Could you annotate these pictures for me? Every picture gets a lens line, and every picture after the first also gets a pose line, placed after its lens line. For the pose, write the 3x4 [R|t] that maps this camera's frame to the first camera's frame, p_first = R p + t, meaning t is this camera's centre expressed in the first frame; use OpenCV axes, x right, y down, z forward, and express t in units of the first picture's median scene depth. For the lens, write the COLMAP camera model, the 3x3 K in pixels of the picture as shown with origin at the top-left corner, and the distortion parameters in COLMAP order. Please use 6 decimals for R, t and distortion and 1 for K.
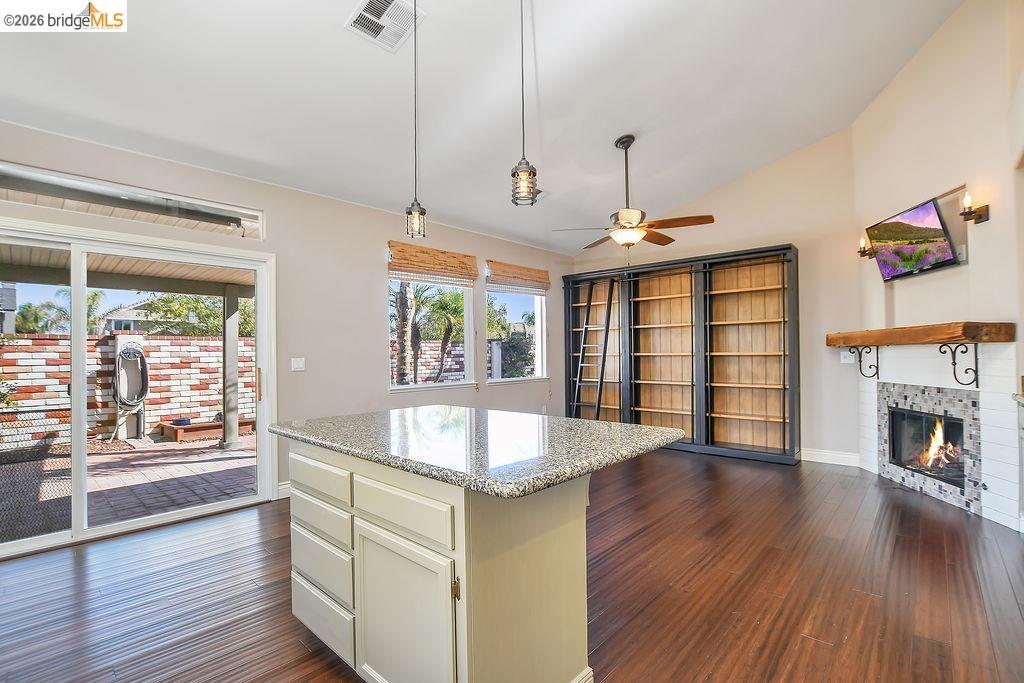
lens RADIAL K [[461.6, 0, 512.6], [0, 461.6, 348.3], [0, 0, 1]] dist [-0.003232, -0.000620]
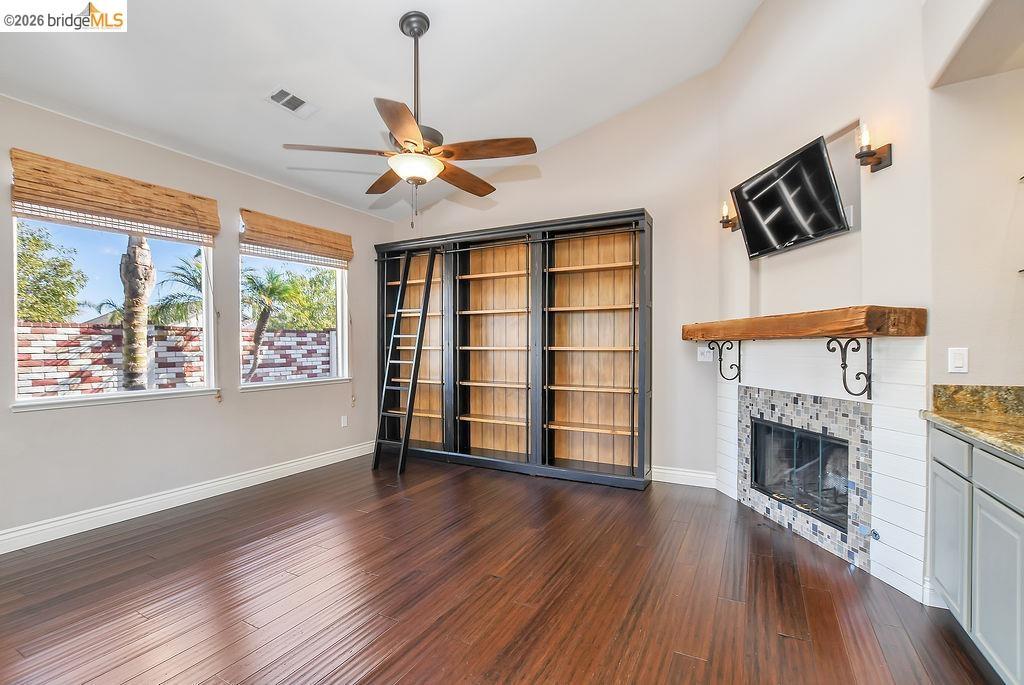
lens RADIAL K [[475.5, 0, 488.2], [0, 475.5, 348.3], [0, 0, 1]] dist [0.000867, 0.000284]
pose [[0.976752, 0.007083, 0.214257, 0.170336], [-0.010740, 0.999816, 0.015907, 0.000297], [-0.214105, -0.017839, 0.976648, 0.258265]]
